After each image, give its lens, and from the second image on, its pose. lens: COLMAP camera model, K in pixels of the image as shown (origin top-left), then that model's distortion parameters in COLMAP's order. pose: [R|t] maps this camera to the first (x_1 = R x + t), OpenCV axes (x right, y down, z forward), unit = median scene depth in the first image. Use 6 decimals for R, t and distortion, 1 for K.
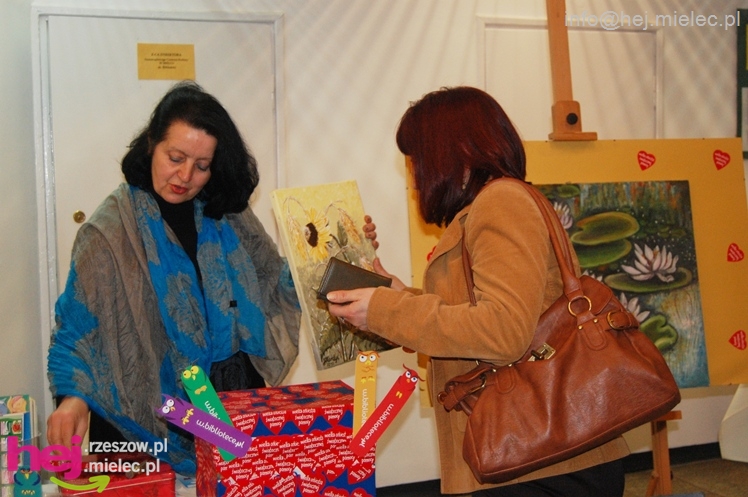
lens RADIAL K [[1133.0, 0, 368.6], [0, 1133.0, 250.3], [0, 0, 1]] dist [-0.049166, 0.000000]
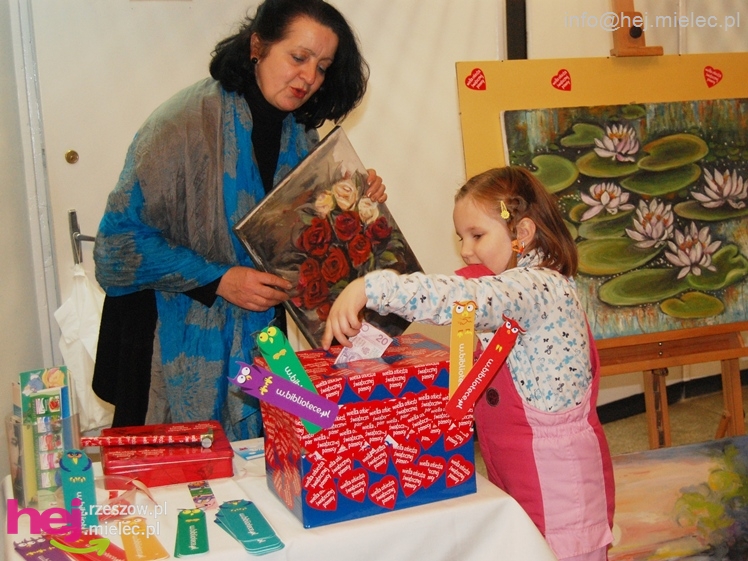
lens RADIAL K [[1141.1, 0, 421.5], [0, 1141.1, 294.8], [0, 0, 1]] dist [-0.066375, 0.000000]
pose [[0.995777, -0.039201, 0.083010, -0.075281], [0.030716, 0.994399, 0.101131, -0.003857], [-0.086509, -0.098154, 0.991404, 0.092543]]
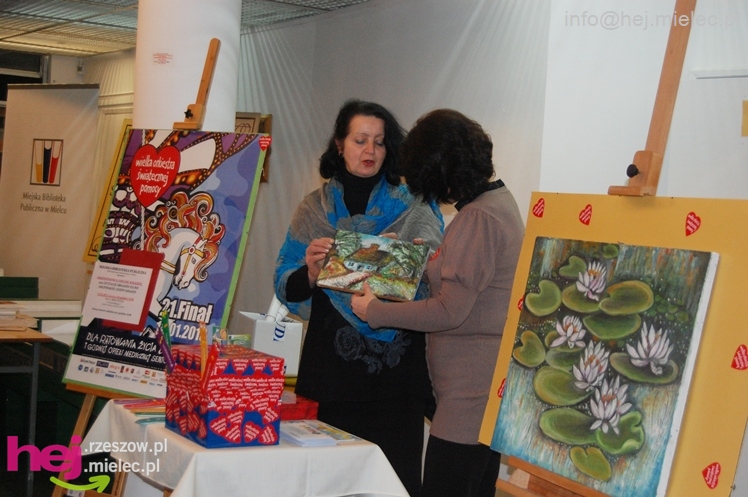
lens RADIAL K [[1133.0, 0, 372.6], [0, 1133.0, 249.6], [0, 0, 1]] dist [-0.049166, 0.000000]
pose [[0.229866, 0.077230, -0.970153, 0.993368], [-0.136784, 0.989515, 0.046362, -0.069544], [0.963562, 0.122044, 0.238020, 0.609765]]
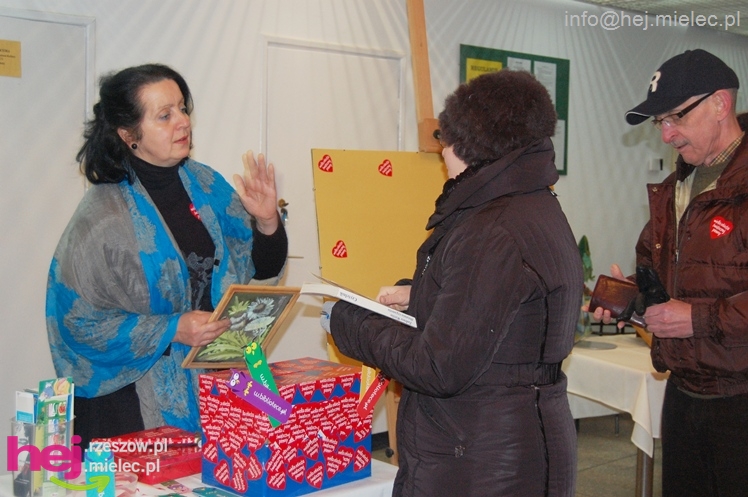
lens RADIAL K [[1133.0, 0, 373.6], [0, 1133.0, 248.3], [0, 0, 1]] dist [-0.049166, 0.000000]
pose [[0.899951, 0.002011, 0.435986, -0.359436], [0.003630, 0.999920, -0.012107, 0.016099], [-0.435976, 0.012478, 0.899872, -0.034688]]
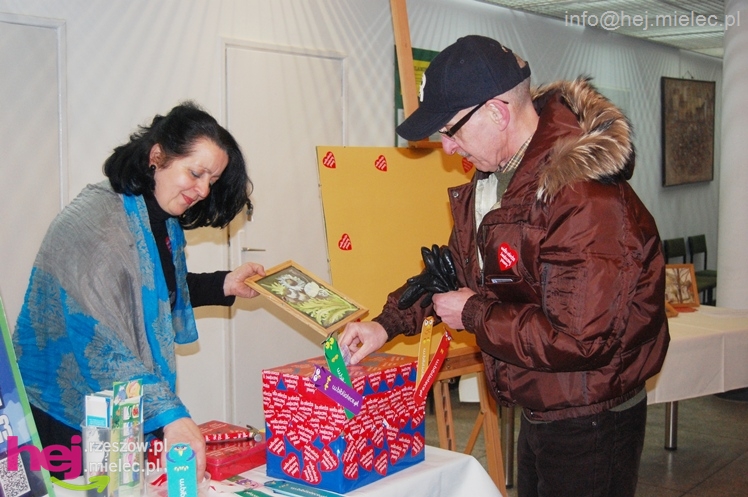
lens RADIAL K [[1047.2, 0, 380.3], [0, 1047.2, 247.9], [0, 0, 1]] dist [-0.065311, 0.000000]
pose [[0.832905, -0.028314, 0.552692, -0.465455], [0.032099, 0.999481, 0.002830, 0.007523], [-0.552485, 0.015384, 0.833381, 0.066571]]
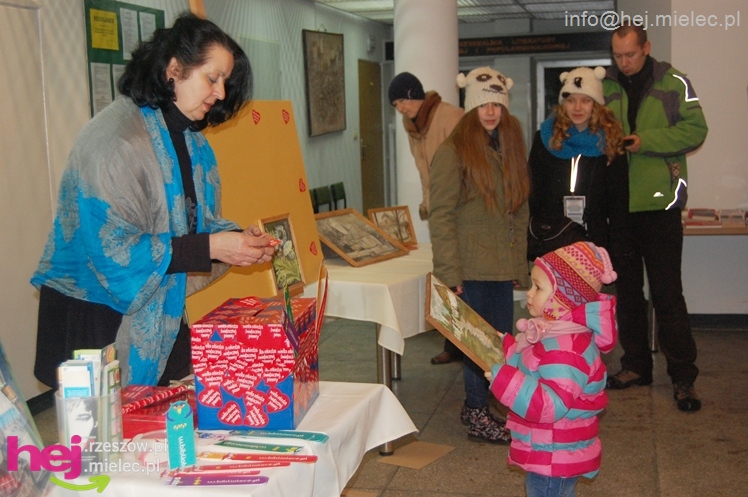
lens RADIAL K [[1133.0, 0, 422.2], [0, 1133.0, 239.2], [0, 0, 1]] dist [-0.049166, 0.000000]
pose [[0.447908, -0.095412, 0.888974, -0.770918], [0.092552, 0.993896, 0.060041, -0.000129], [-0.889277, 0.055383, 0.454004, 0.222420]]
